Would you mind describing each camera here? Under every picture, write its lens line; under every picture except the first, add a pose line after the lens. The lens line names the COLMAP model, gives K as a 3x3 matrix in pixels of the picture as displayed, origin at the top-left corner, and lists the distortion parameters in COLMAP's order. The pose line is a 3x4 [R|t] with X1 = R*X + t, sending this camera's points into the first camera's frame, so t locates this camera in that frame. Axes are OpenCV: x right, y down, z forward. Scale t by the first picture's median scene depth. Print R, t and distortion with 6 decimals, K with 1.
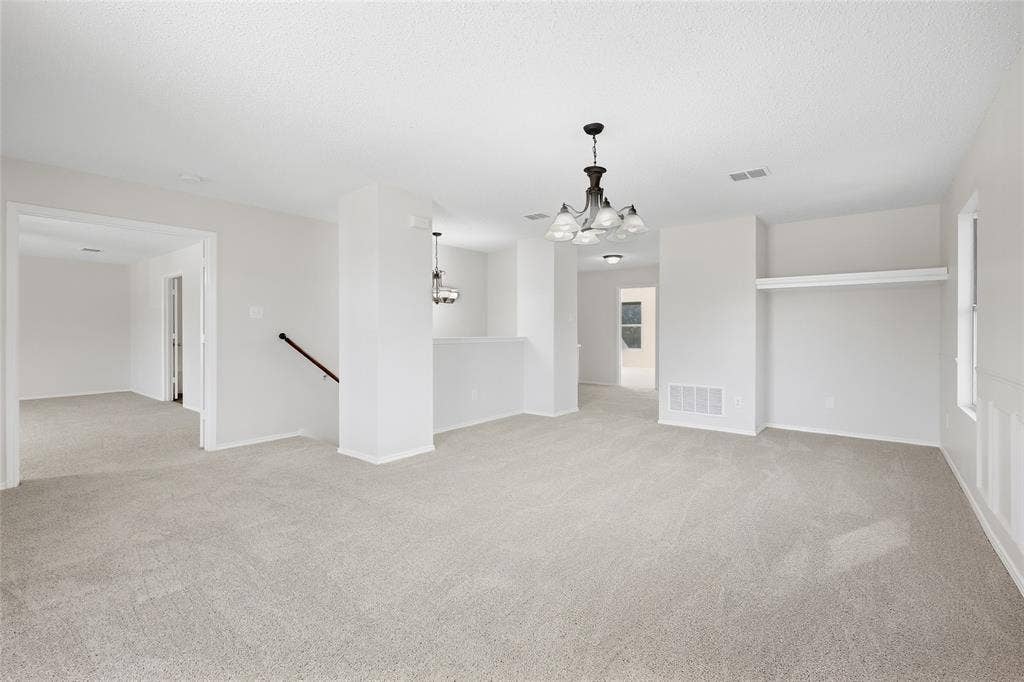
lens RADIAL K [[468.5, 0, 512.3], [0, 468.5, 331.0], [0, 0, 1]] dist [0.002783, 0.000465]
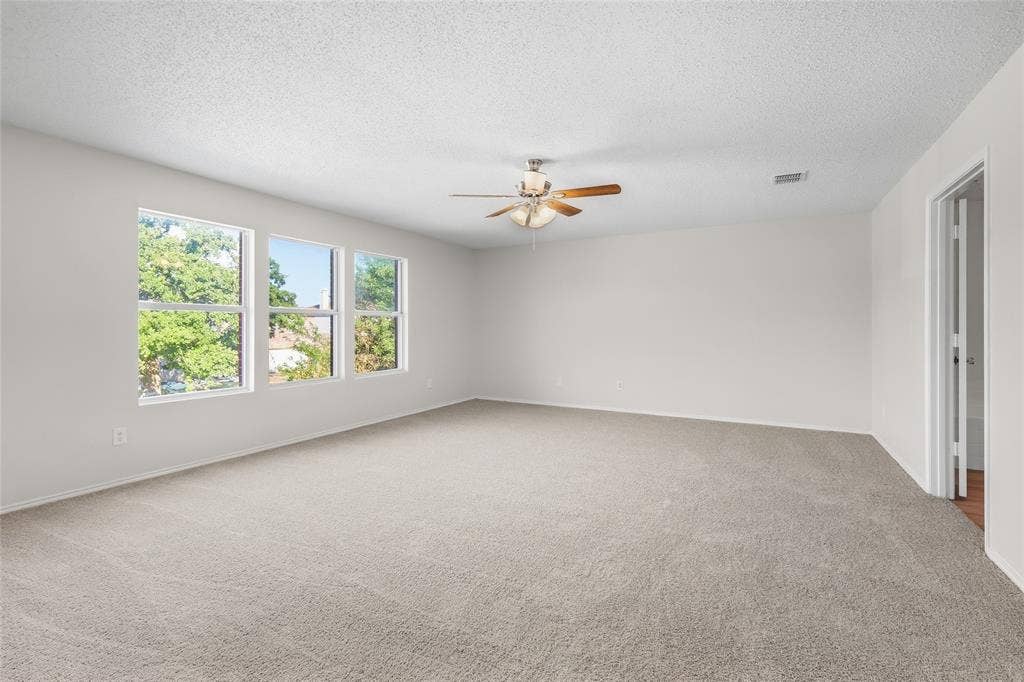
lens RADIAL K [[468.5, 0, 512.3], [0, 468.5, 331.0], [0, 0, 1]] dist [0.002783, 0.000465]
pose [[0.176509, 0.005994, -0.984281, -0.380742], [-0.000842, 0.999982, 0.005939, 0.000479], [0.984299, -0.000220, 0.176511, 0.538134]]
